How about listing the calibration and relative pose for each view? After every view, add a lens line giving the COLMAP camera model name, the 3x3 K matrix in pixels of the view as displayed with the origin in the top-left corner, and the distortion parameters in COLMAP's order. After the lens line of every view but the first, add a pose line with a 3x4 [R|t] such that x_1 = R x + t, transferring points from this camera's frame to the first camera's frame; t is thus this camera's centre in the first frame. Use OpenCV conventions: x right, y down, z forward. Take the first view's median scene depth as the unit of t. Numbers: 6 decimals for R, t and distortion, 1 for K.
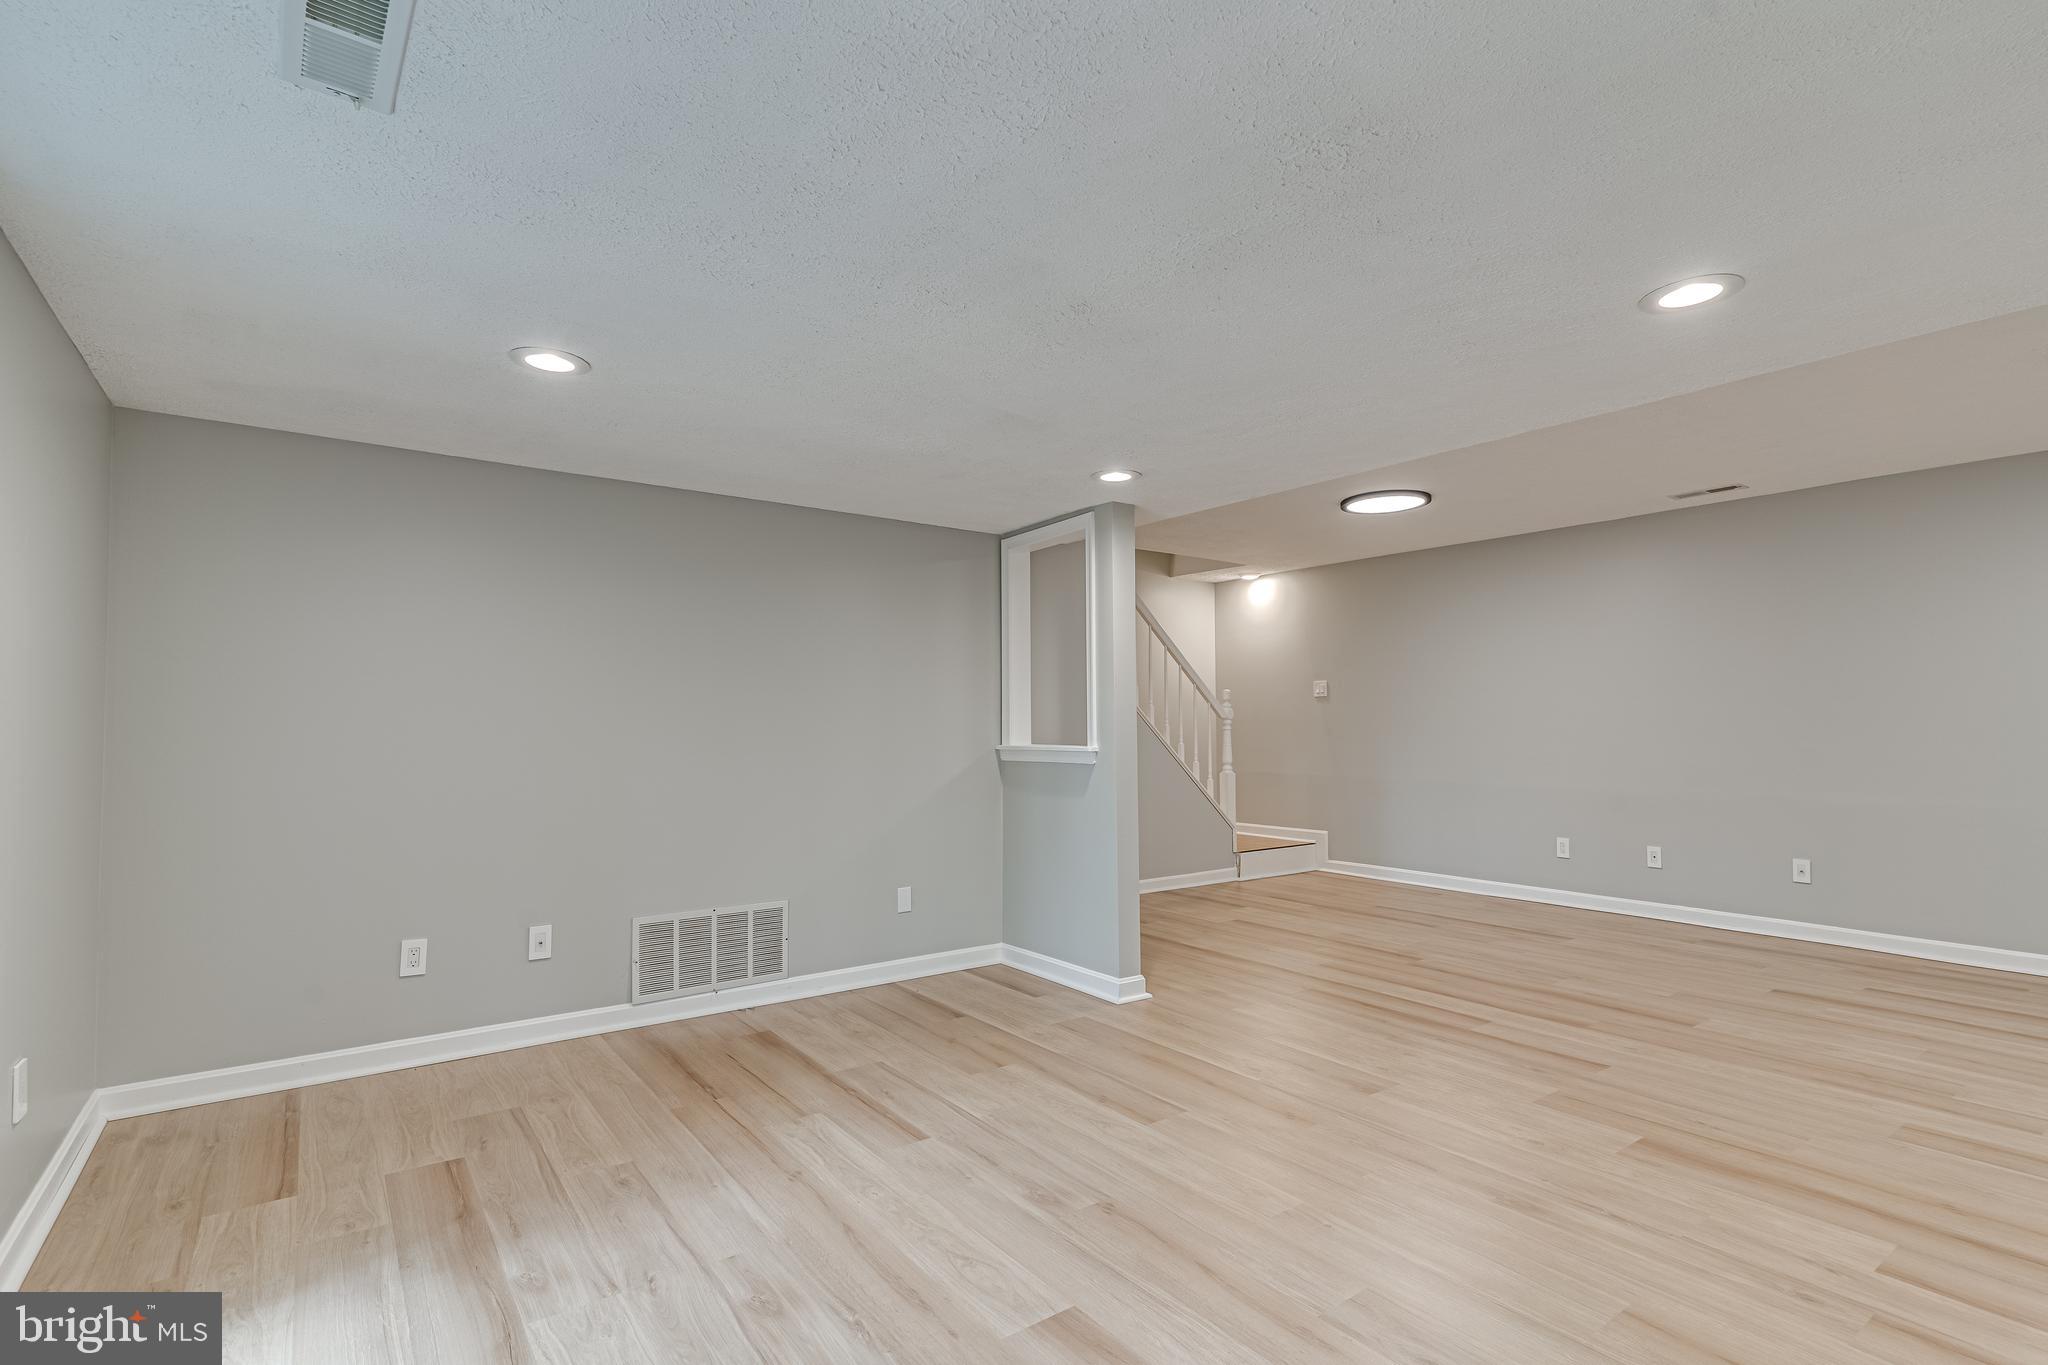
lens RADIAL K [[993.3, 0, 1033.4], [0, 993.3, 695.1], [0, 0, 1]] dist [0.003192, 0.000305]
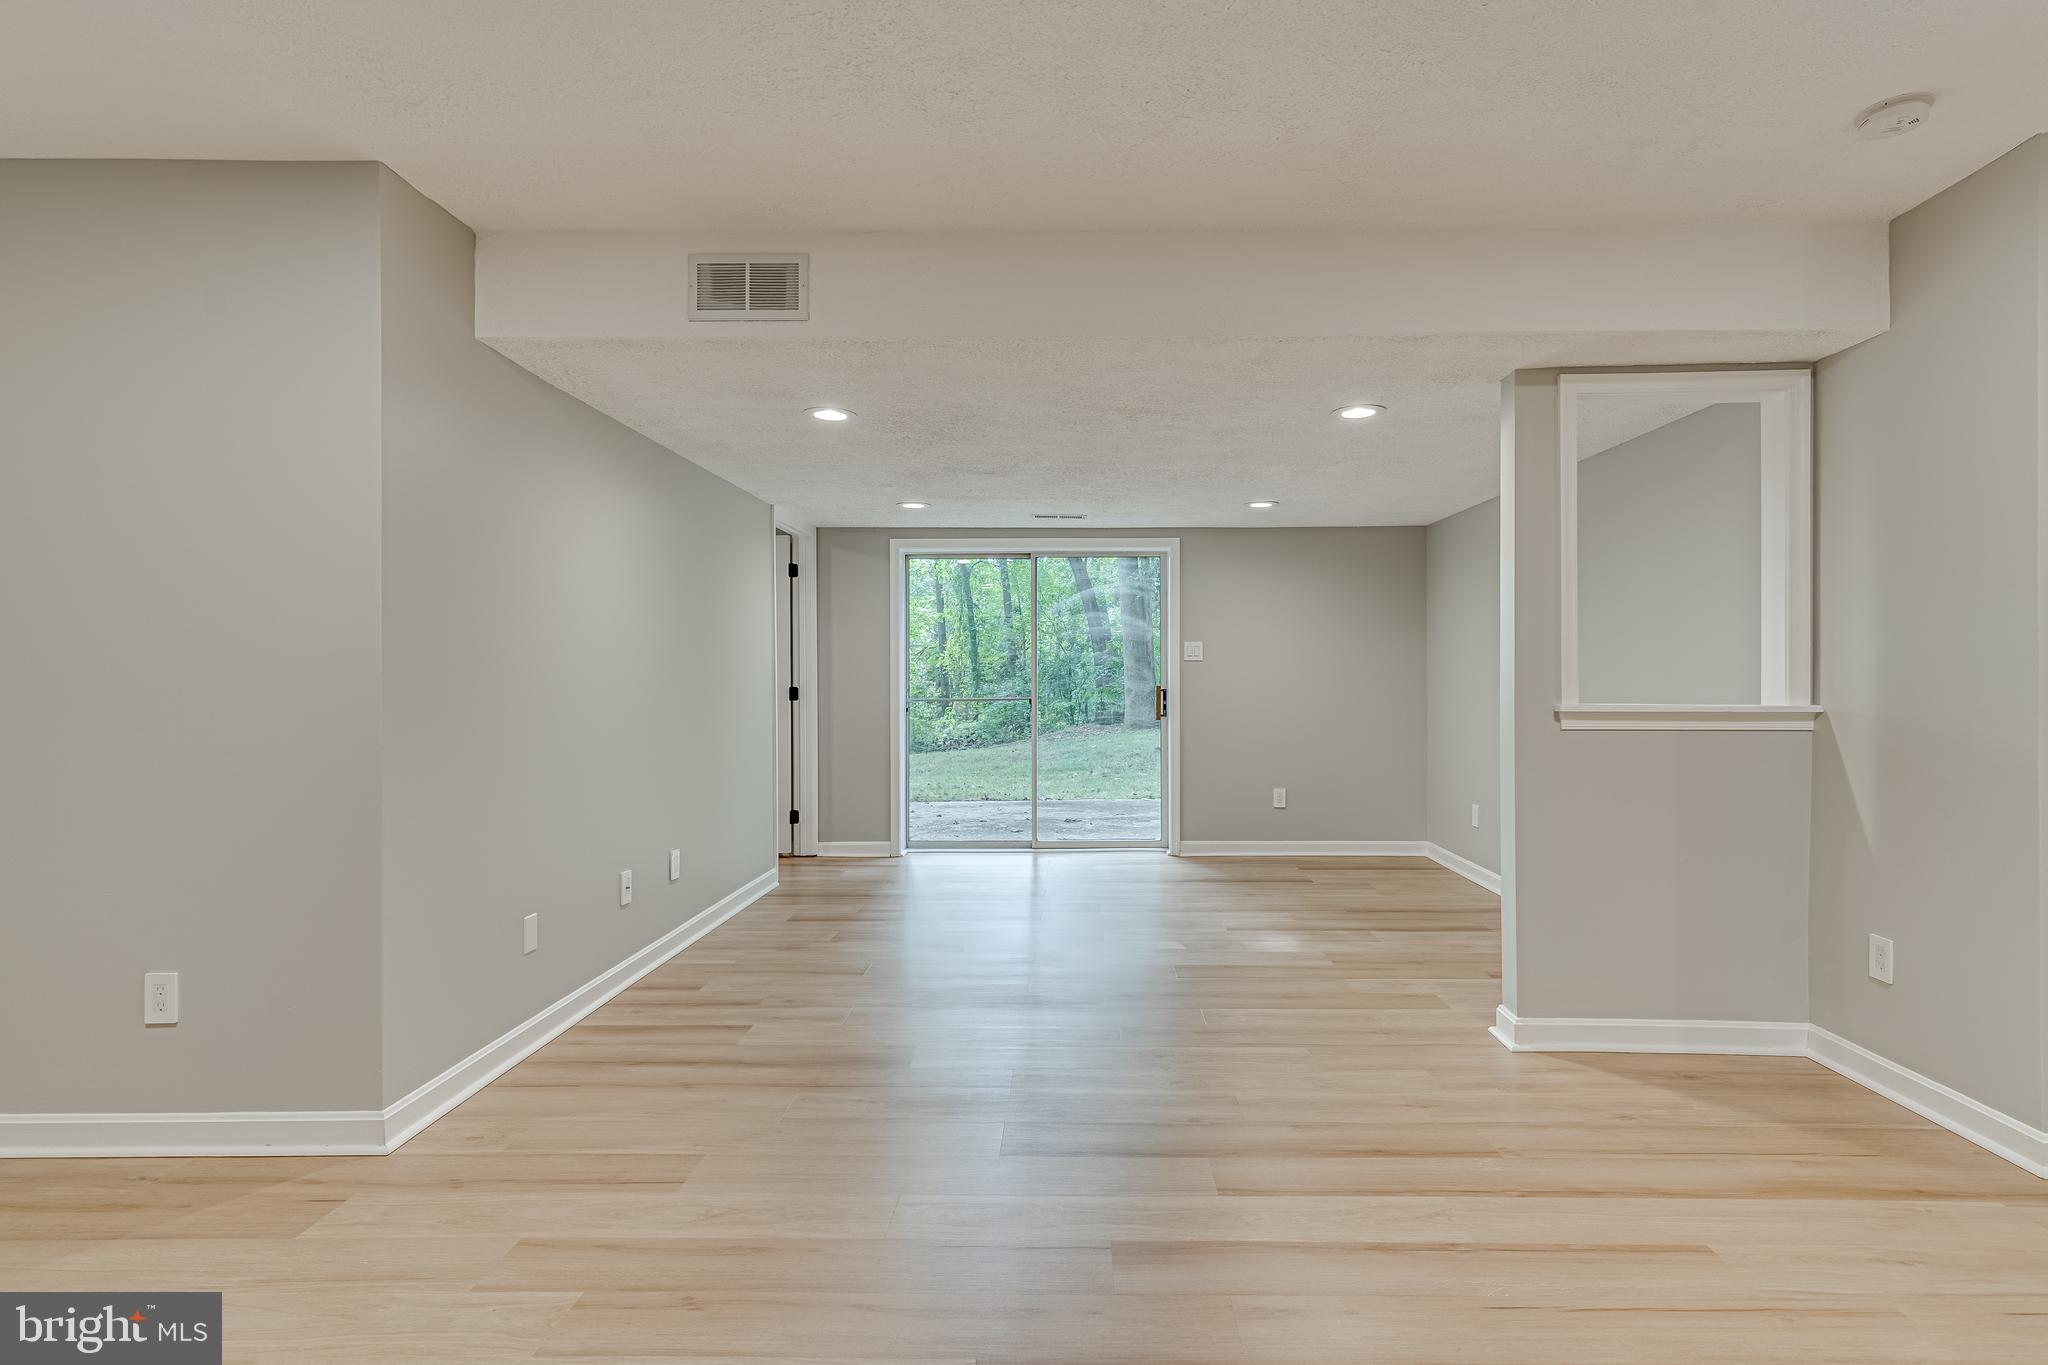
lens RADIAL K [[993.3, 0, 1033.4], [0, 993.3, 695.1], [0, 0, 1]] dist [0.003192, 0.000305]
pose [[-0.632398, 0.011962, -0.774552, 1.224172], [0.029468, 0.999529, -0.008624, 0.054681], [0.774083, -0.028279, -0.632452, 1.622782]]
